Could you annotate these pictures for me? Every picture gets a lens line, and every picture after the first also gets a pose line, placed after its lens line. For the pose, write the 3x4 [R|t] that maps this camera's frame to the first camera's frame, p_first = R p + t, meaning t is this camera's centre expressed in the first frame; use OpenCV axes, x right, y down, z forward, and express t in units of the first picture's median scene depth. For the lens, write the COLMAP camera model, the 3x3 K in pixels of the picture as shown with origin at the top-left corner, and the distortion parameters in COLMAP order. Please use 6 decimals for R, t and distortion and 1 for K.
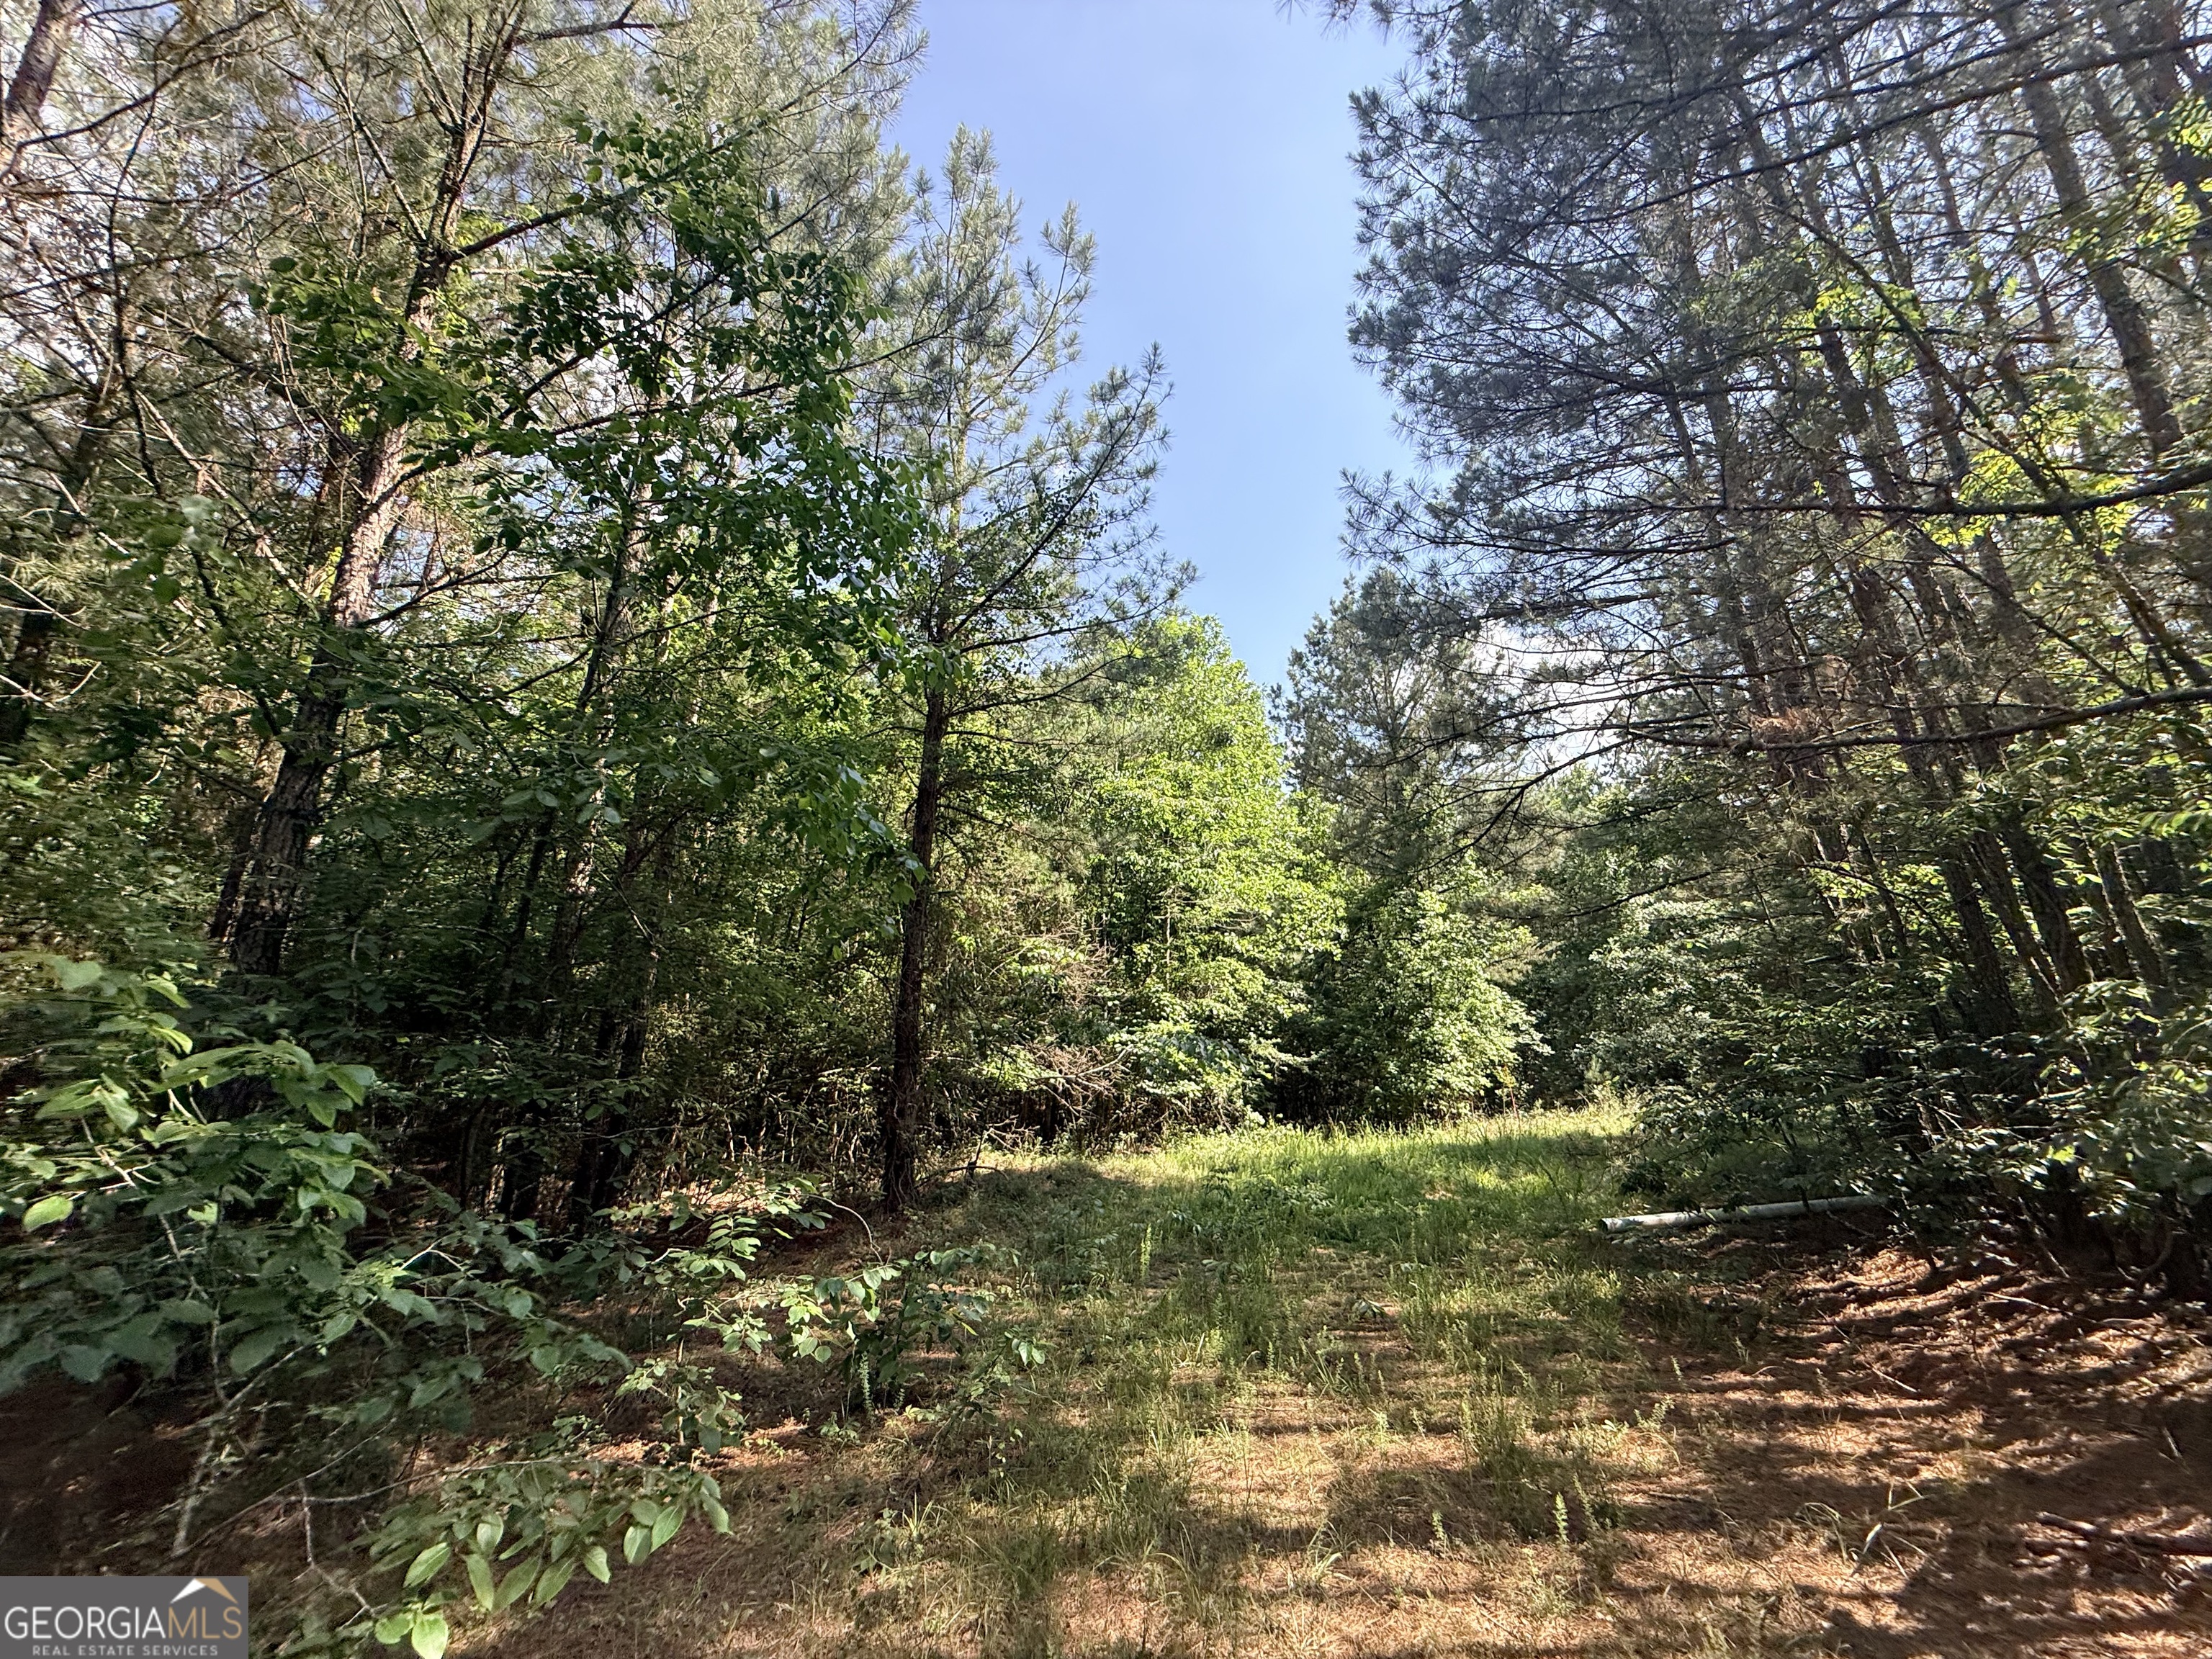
lens RADIAL K [[876.4, 0, 1106.0], [0, 876.4, 829.5], [0, 0, 1]] dist [-0.000887, -0.000327]
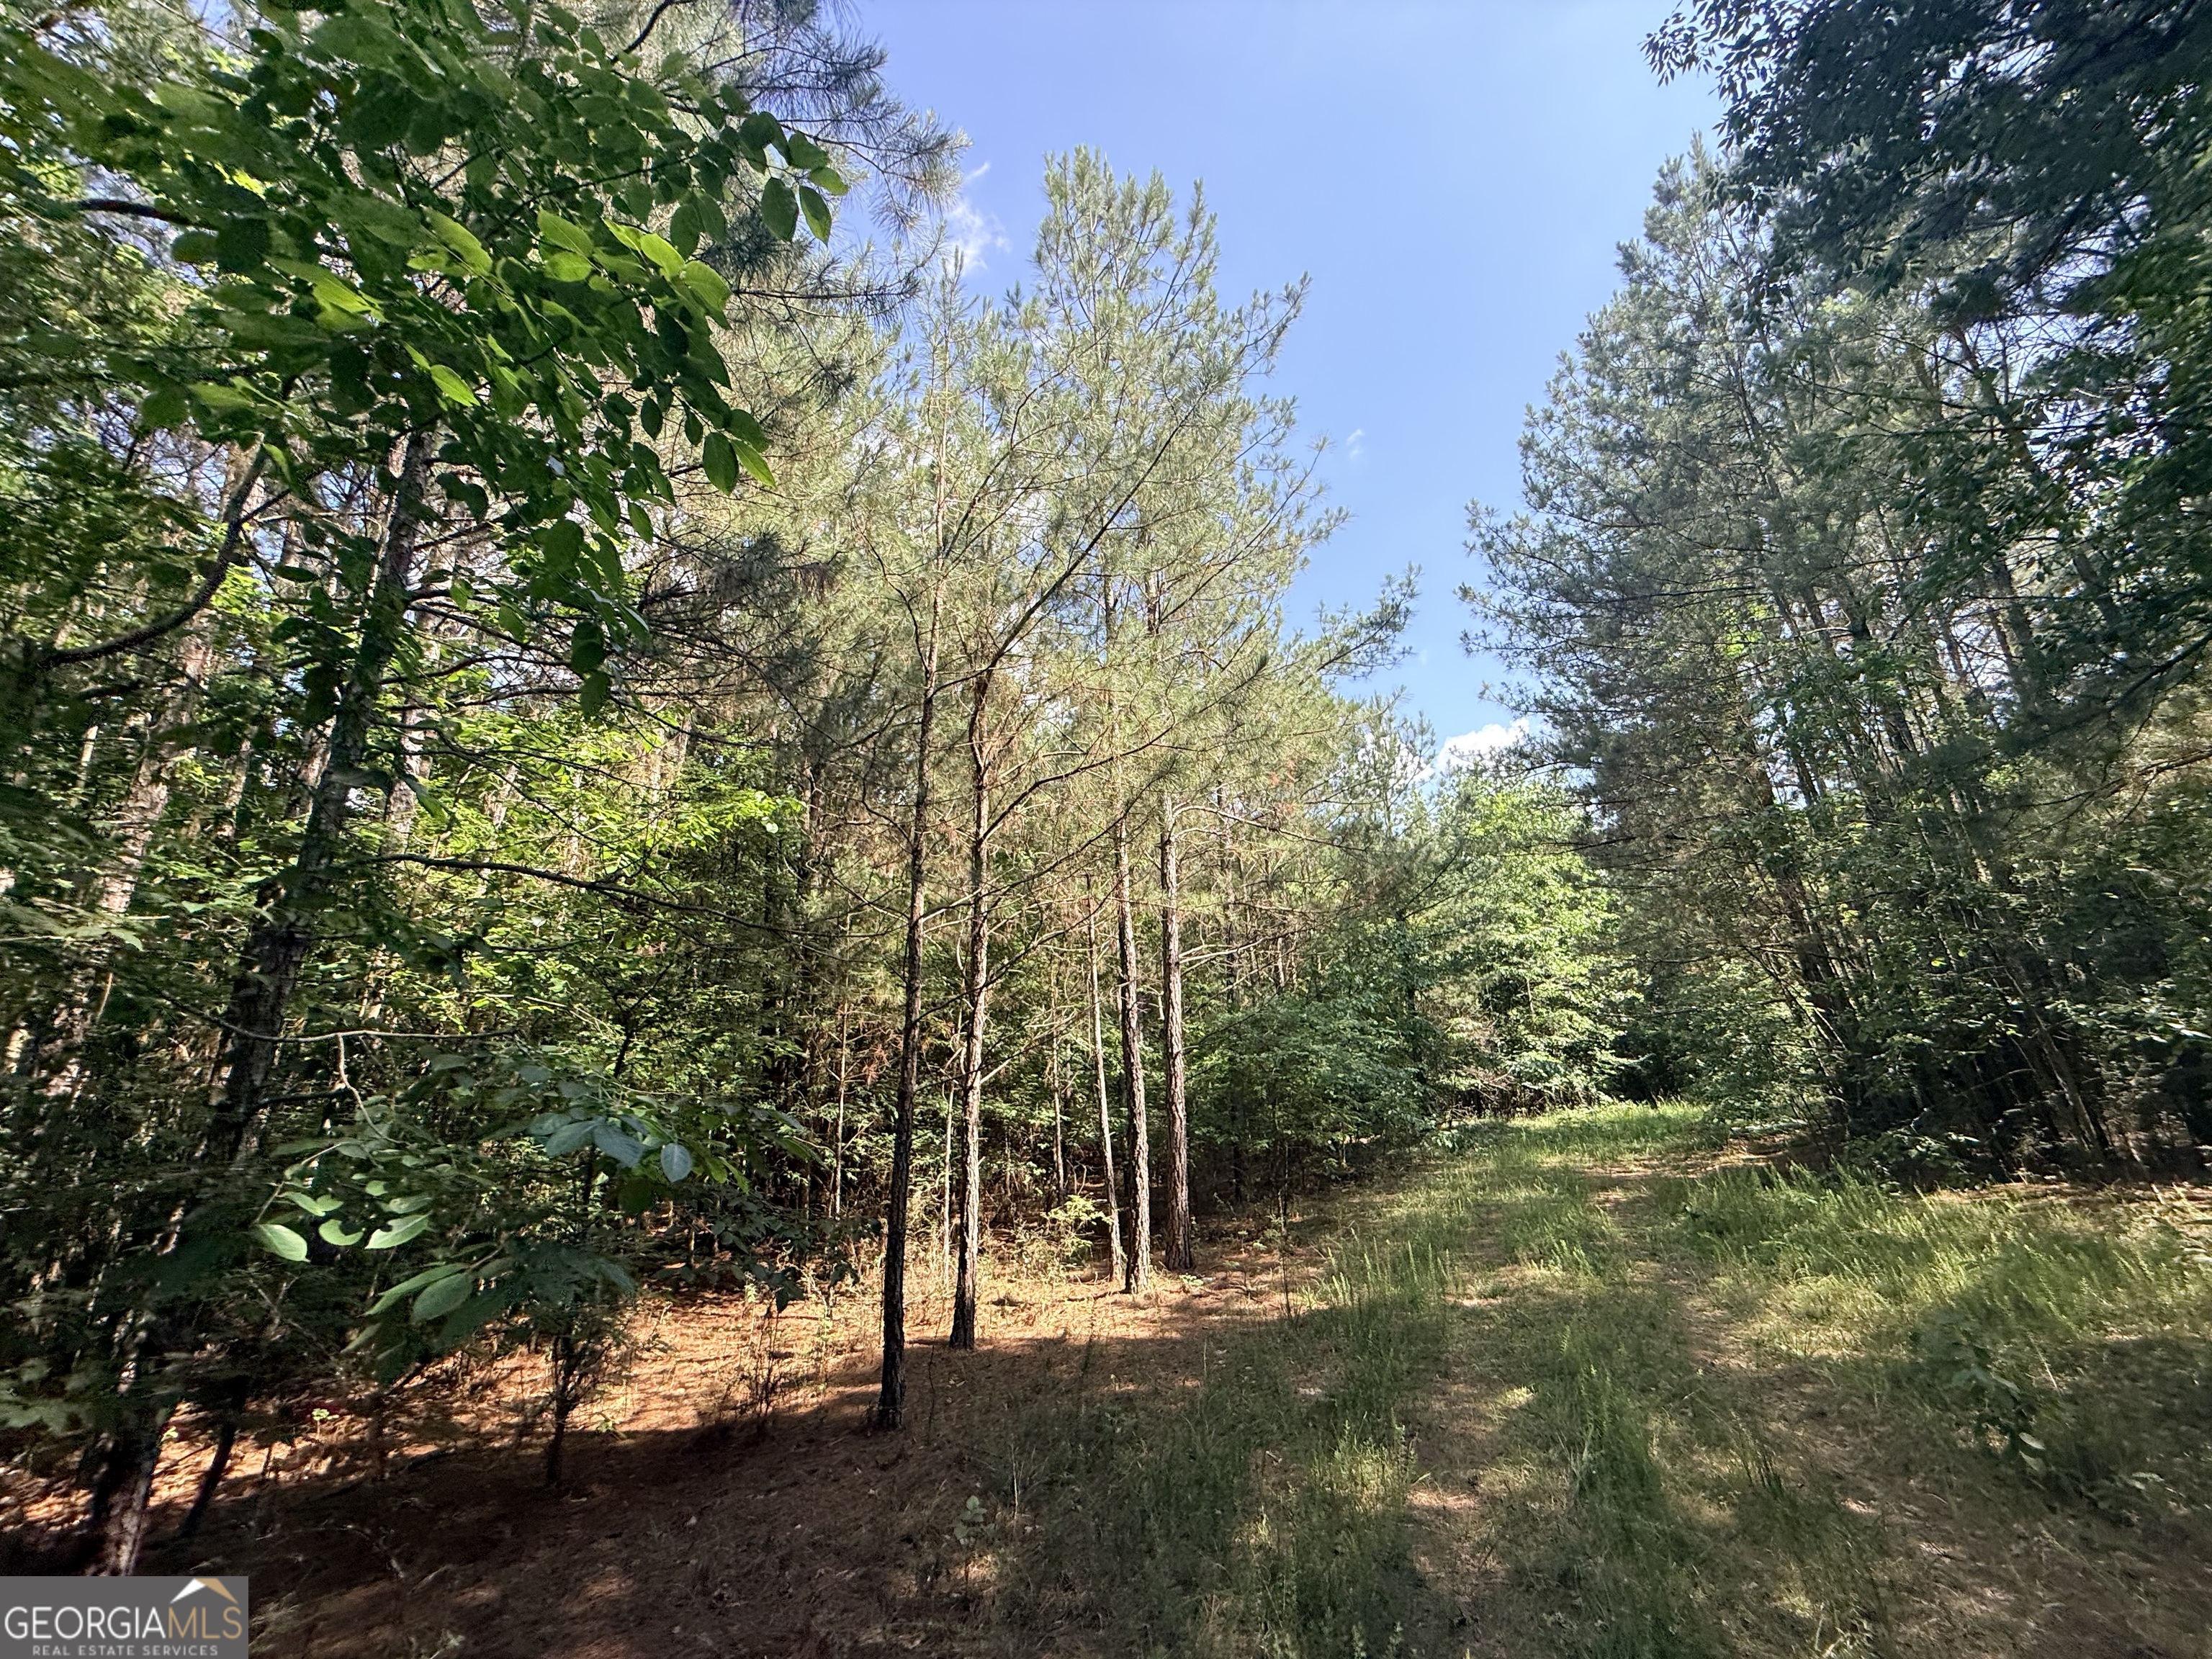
lens RADIAL K [[876.4, 0, 1106.0], [0, 876.4, 829.5], [0, 0, 1]] dist [-0.000887, -0.000327]
pose [[0.910478, -0.185000, -0.369870, 0.015627], [0.178244, 0.982575, -0.052691, -0.300556], [0.373173, -0.017953, 0.927588, -1.046542]]
